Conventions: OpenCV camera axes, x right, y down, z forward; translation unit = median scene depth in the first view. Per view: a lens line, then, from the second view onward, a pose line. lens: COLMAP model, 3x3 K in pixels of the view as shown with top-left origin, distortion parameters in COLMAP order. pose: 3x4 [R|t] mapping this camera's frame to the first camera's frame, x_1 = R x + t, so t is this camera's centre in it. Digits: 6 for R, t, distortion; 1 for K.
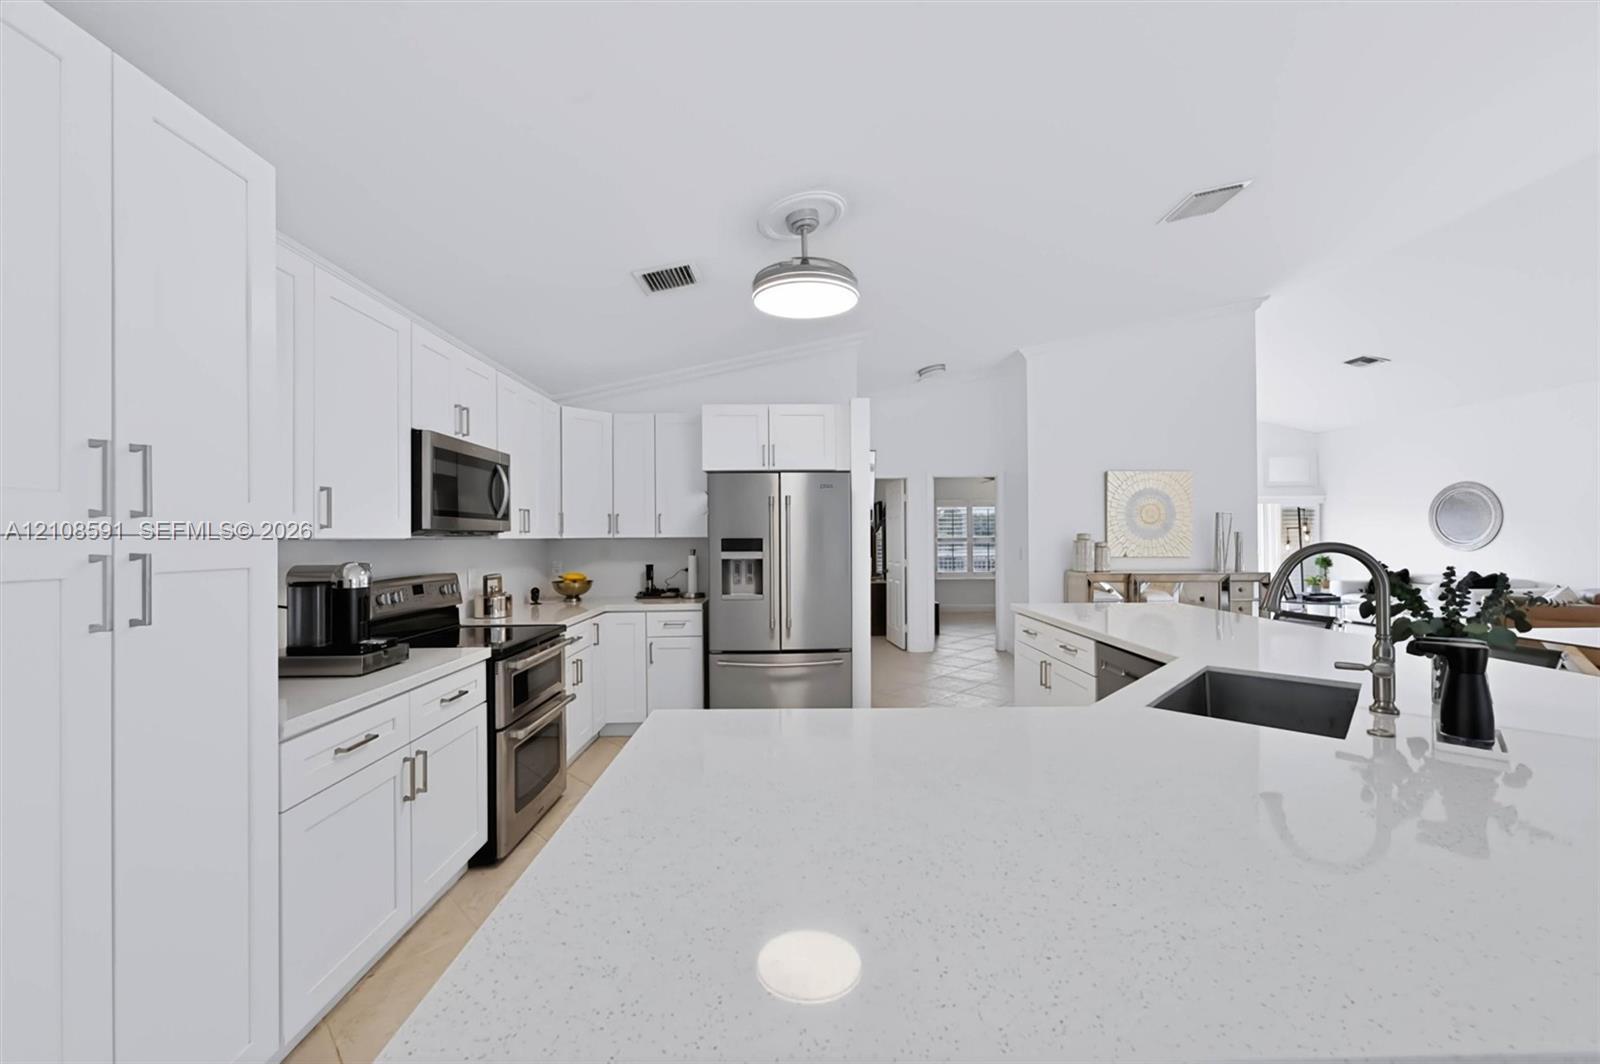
lens RADIAL K [[639.4, 0, 793.4], [0, 639.4, 533.2], [0, 0, 1]] dist [-0.000990, -0.000075]
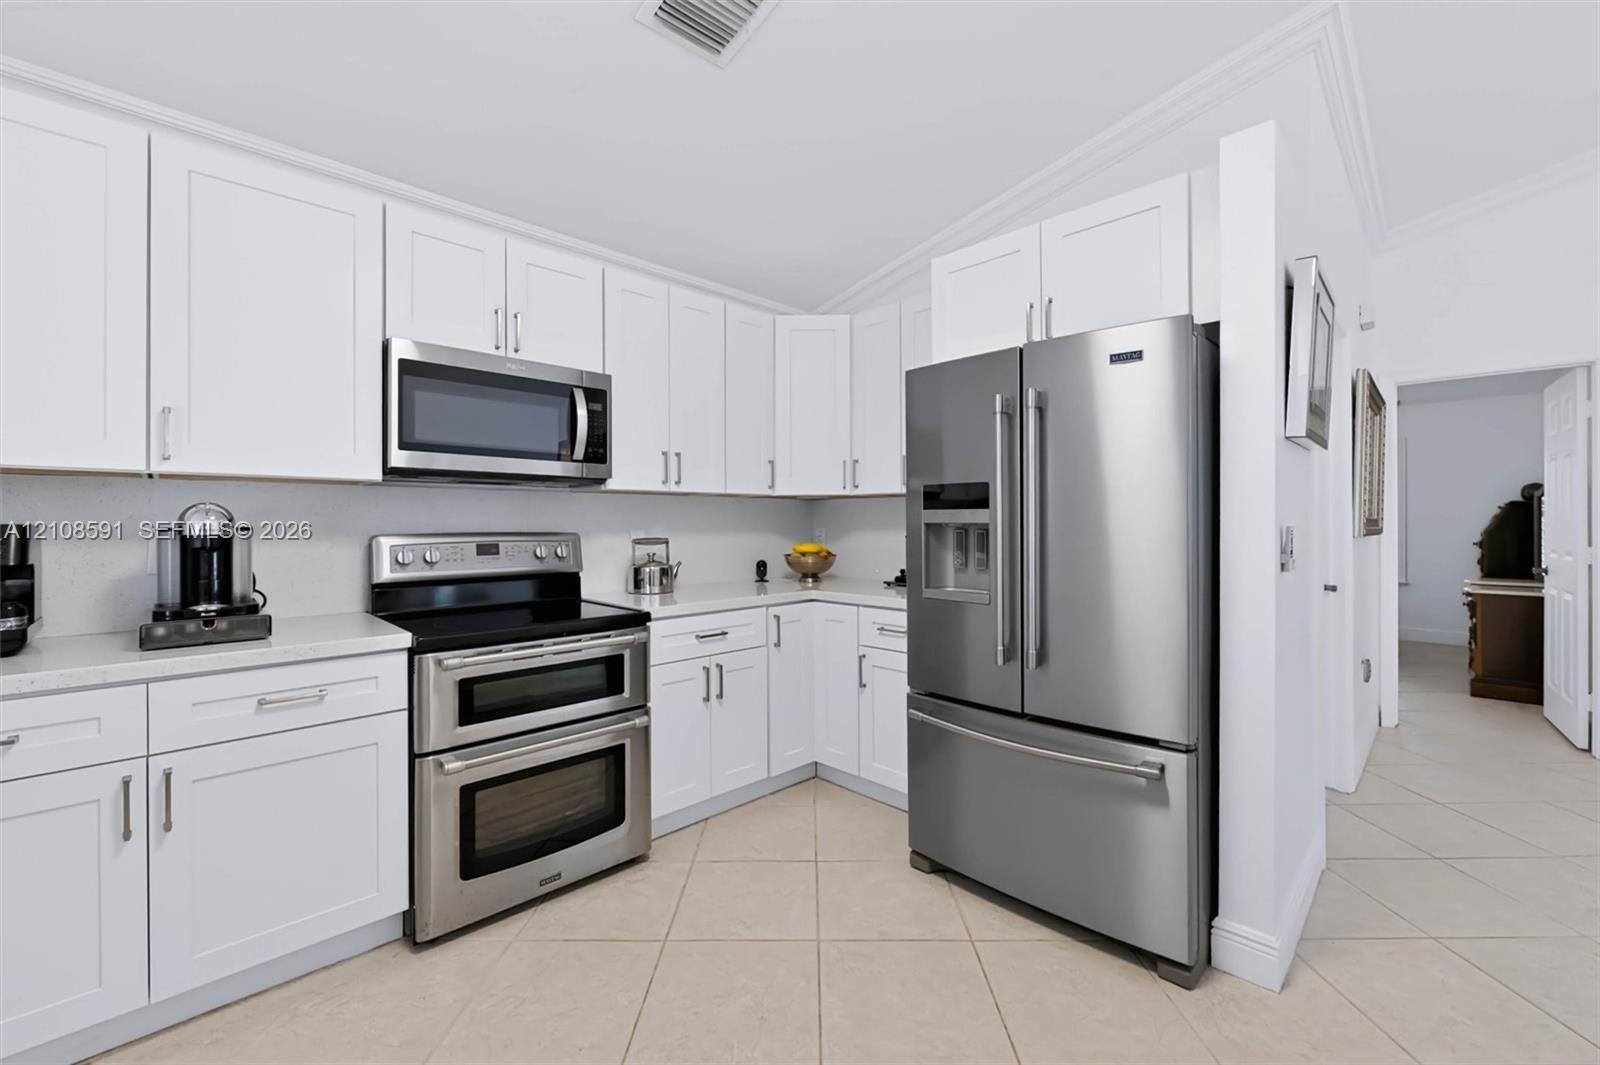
lens RADIAL K [[656.8, 0, 801.1], [0, 656.8, 520.3], [0, 0, 1]] dist [0.001306, 0.000145]
pose [[0.698288, 0.006779, -0.715785, 0.193027], [0.000637, 0.999949, 0.010092, 0.028406], [0.715817, -0.007503, 0.698248, 0.468980]]
